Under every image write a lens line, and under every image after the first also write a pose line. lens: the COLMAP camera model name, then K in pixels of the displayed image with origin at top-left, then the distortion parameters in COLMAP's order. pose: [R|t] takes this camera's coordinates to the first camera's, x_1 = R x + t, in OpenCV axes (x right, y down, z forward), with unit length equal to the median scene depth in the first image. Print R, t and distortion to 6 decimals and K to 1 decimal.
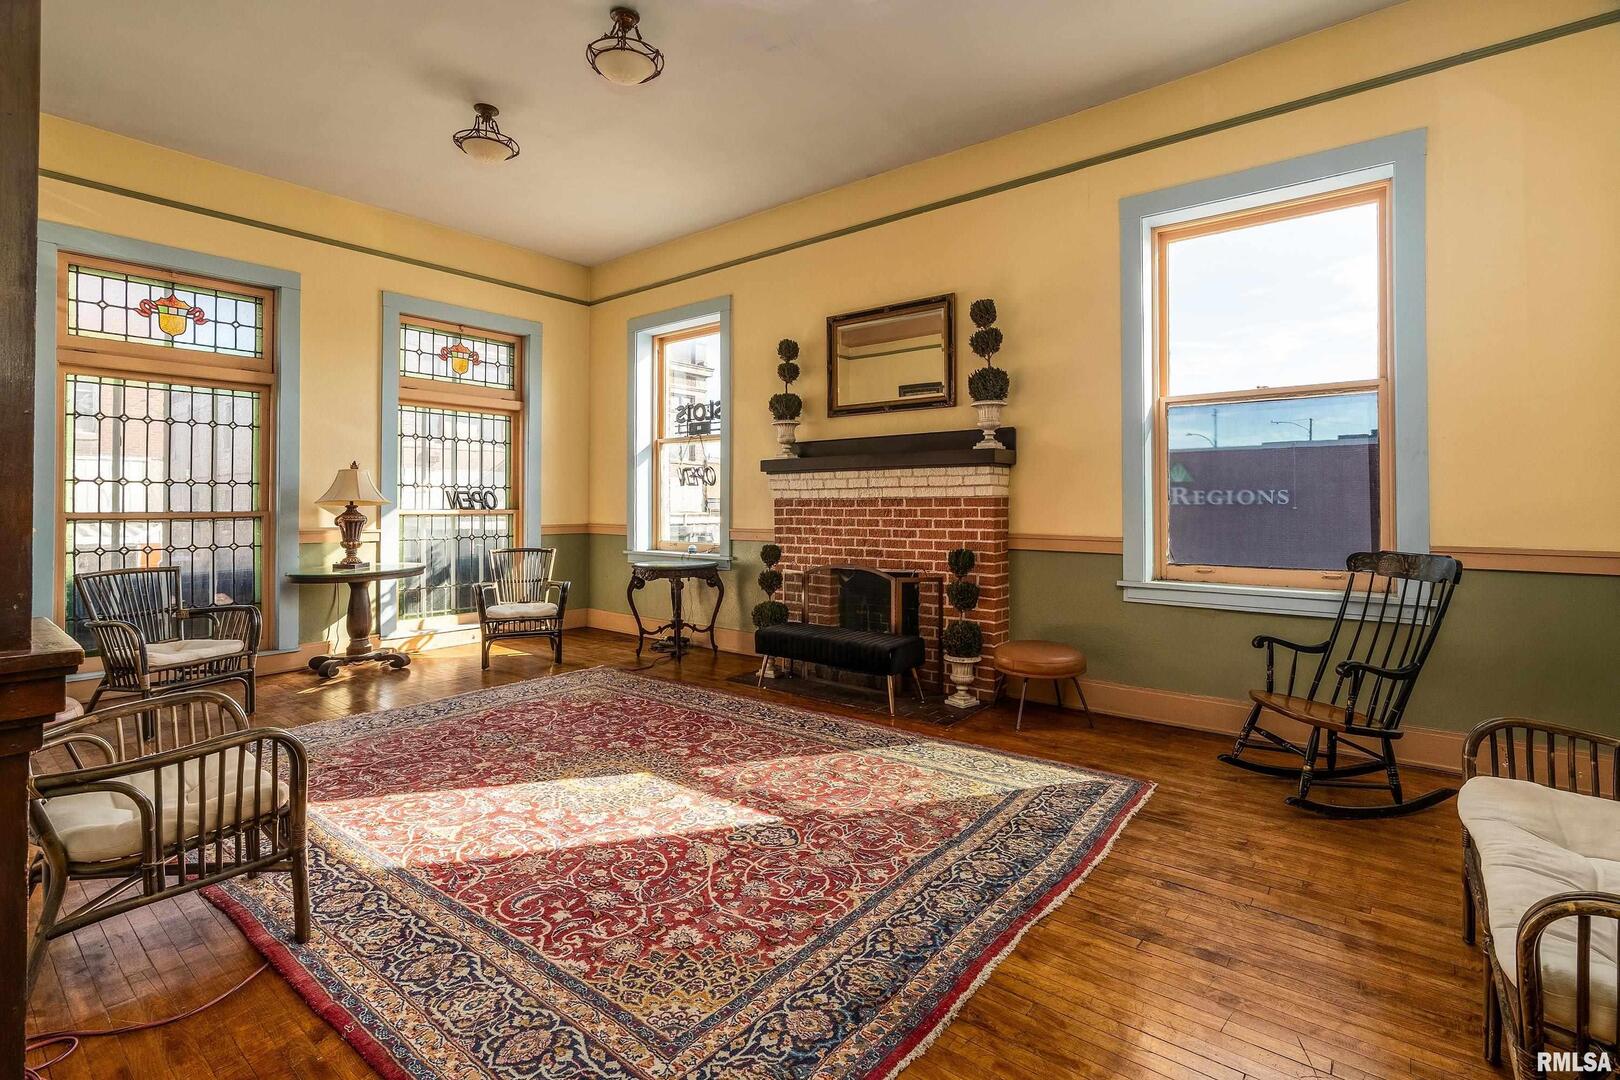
lens RADIAL K [[742.7, 0, 827.6], [0, 742.7, 503.2], [0, 0, 1]] dist [-0.002839, 0.000169]
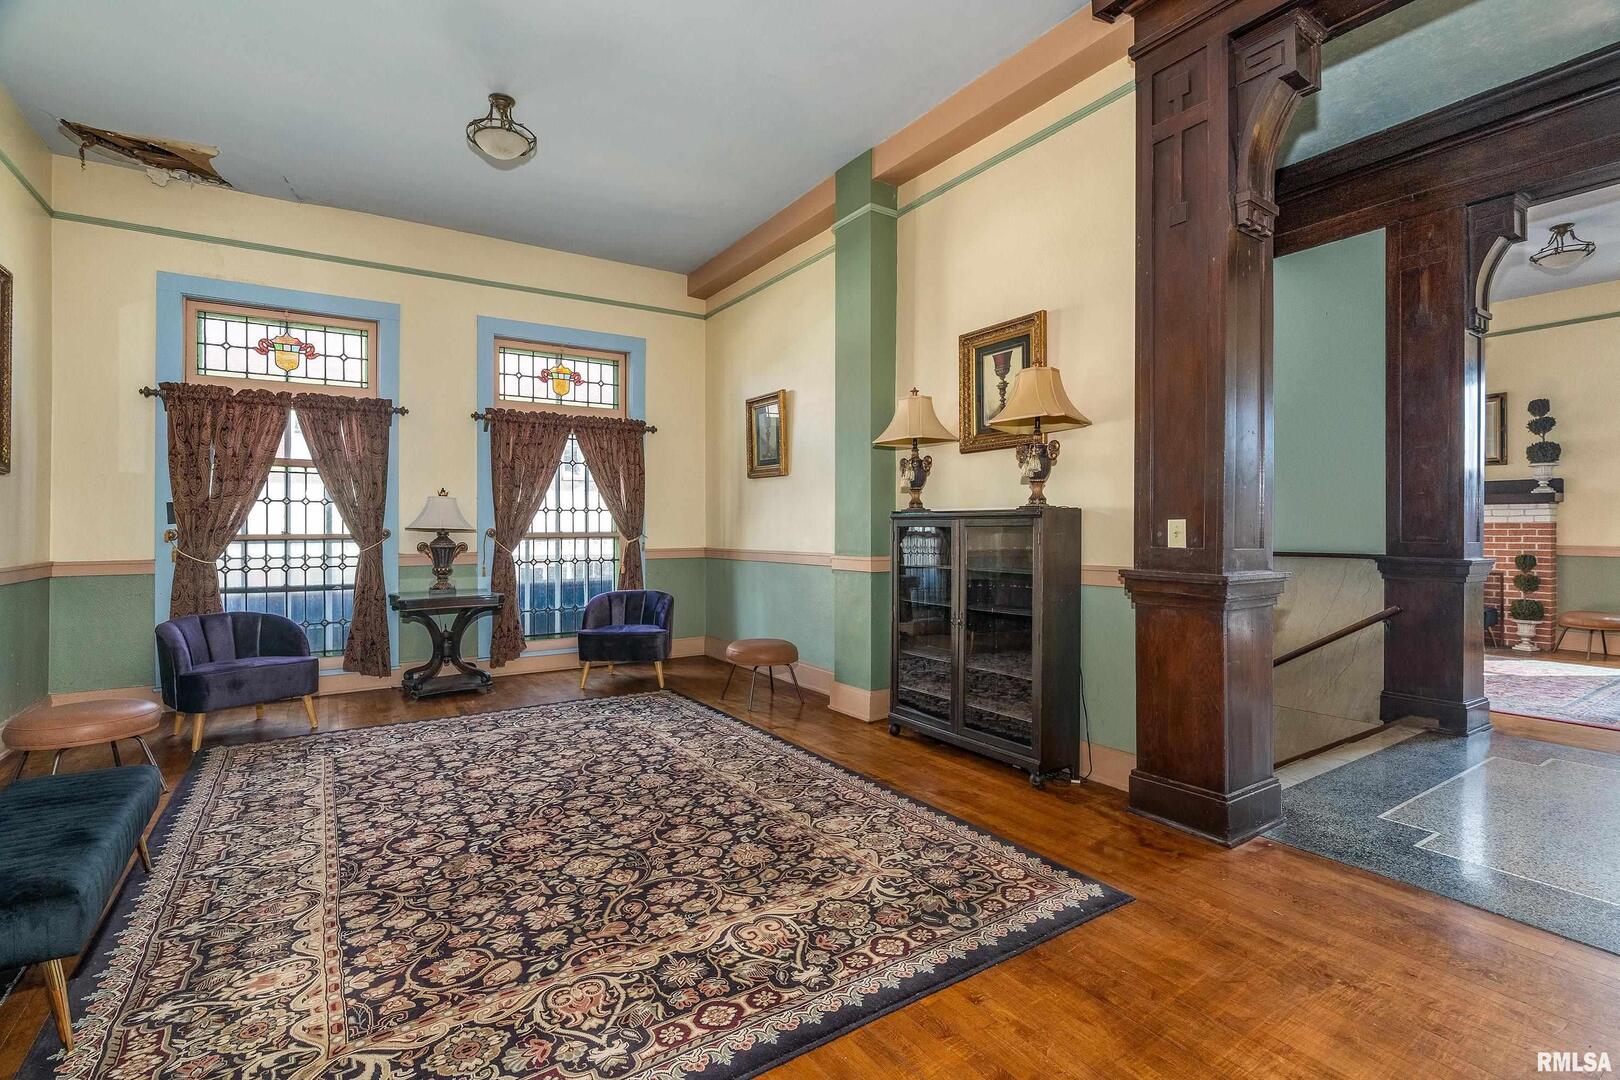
lens RADIAL K [[742.7, 0, 804.3], [0, 742.7, 531.9], [0, 0, 1]] dist [-0.002839, 0.000169]
pose [[0.947490, 0.003629, -0.319765, -0.770384], [-0.000992, 0.999964, 0.008410, 0.000050], [0.319784, -0.007651, 0.947460, -1.006697]]
